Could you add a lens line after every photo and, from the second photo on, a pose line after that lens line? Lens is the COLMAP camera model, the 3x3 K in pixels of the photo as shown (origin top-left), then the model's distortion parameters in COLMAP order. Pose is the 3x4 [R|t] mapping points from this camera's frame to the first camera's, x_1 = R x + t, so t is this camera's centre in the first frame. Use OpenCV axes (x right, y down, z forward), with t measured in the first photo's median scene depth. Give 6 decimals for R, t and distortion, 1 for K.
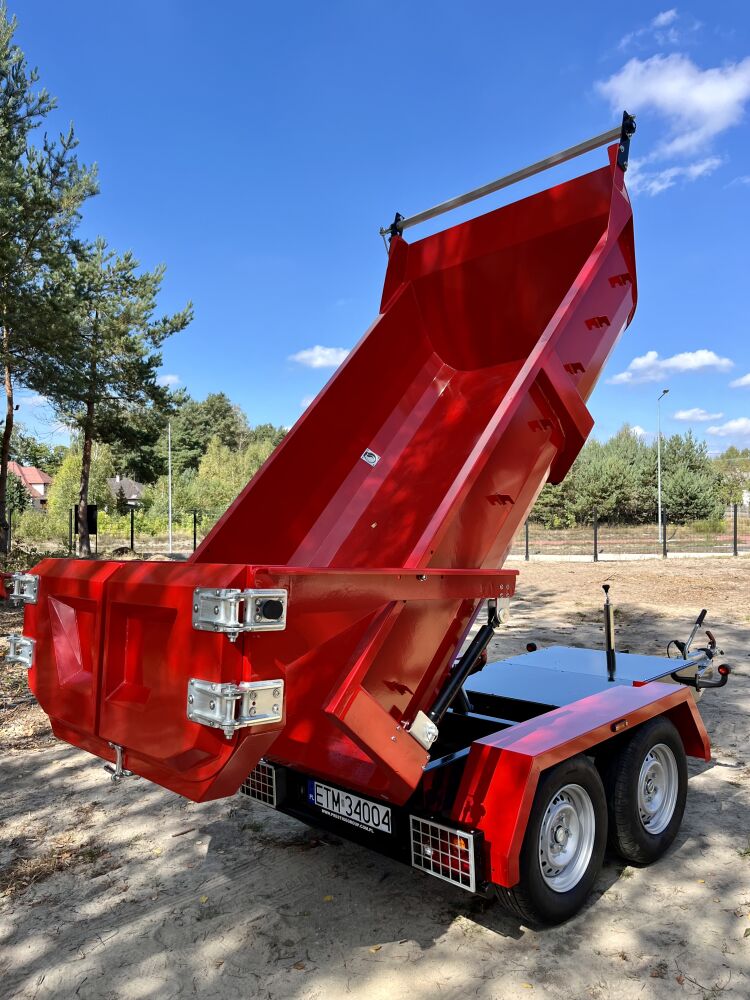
lens RADIAL K [[758.2, 0, 380.3], [0, 758.2, 500.7], [0, 0, 1]] dist [0.037951, -0.062729]
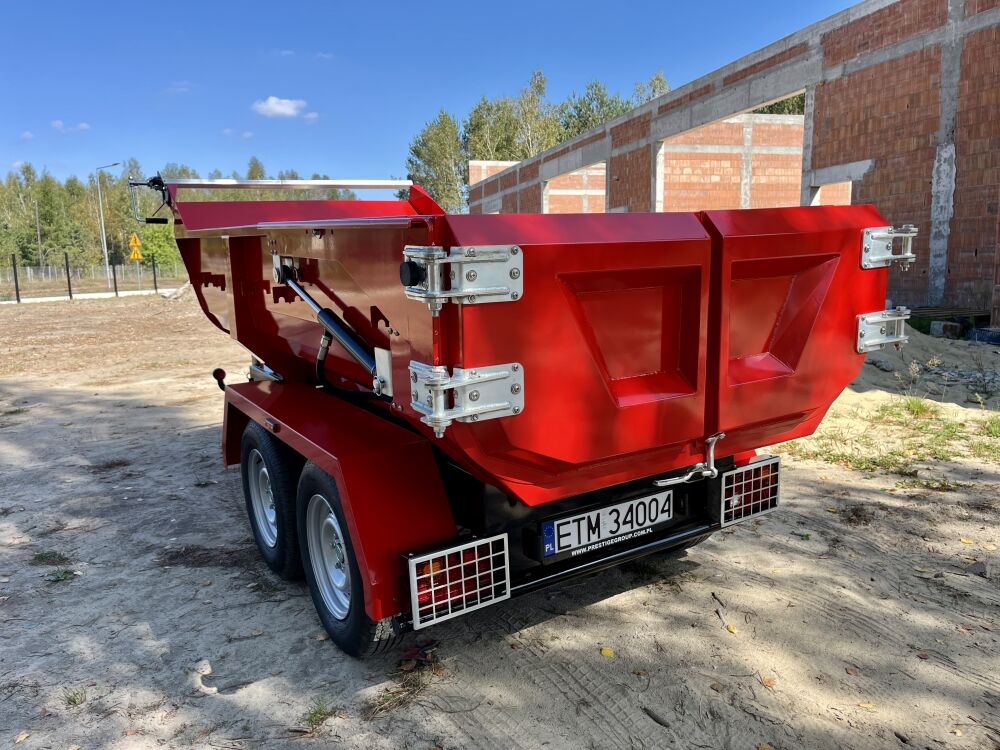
lens RADIAL K [[757.4, 0, 495.3], [0, 757.4, 380.8], [0, 0, 1]] dist [0.041747, -0.043046]
pose [[0.214364, -0.154605, 0.964440, -0.115044], [0.012357, 0.987744, 0.155594, 0.022393], [-0.976676, -0.021436, 0.213647, 0.144827]]
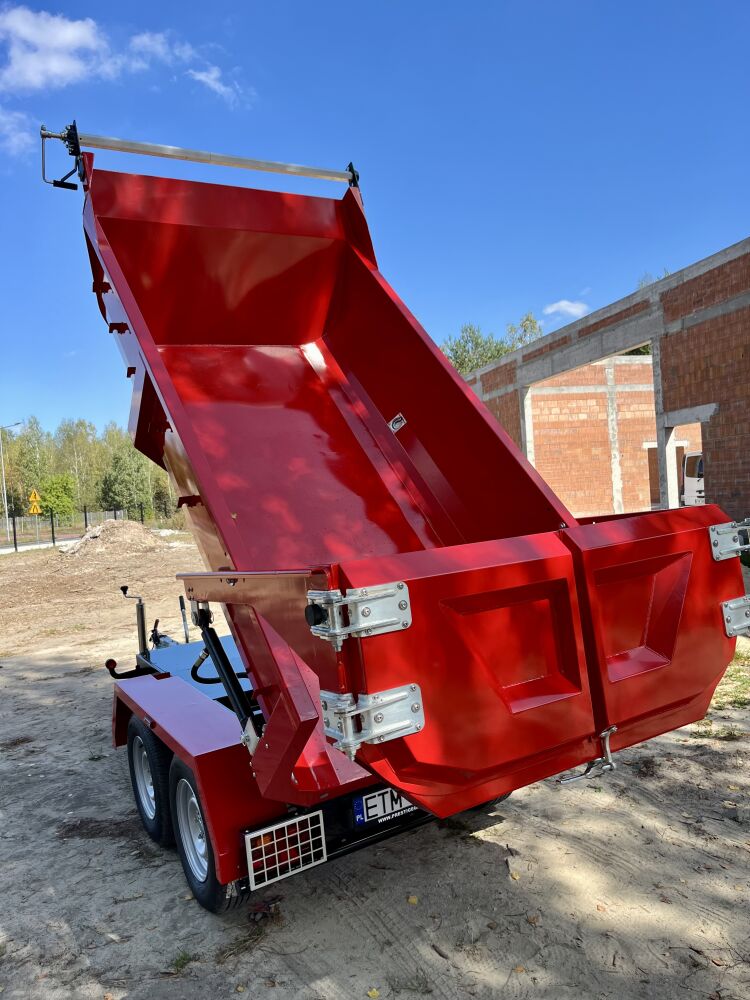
lens RADIAL K [[751.4, 0, 379.3], [0, 751.4, 523.8], [0, 0, 1]] dist [0.039054, -0.052876]
pose [[0.220574, -0.051291, 0.974021, -0.144357], [0.058956, 0.997492, 0.039177, 0.003770], [-0.973587, 0.048783, 0.223044, 0.123022]]
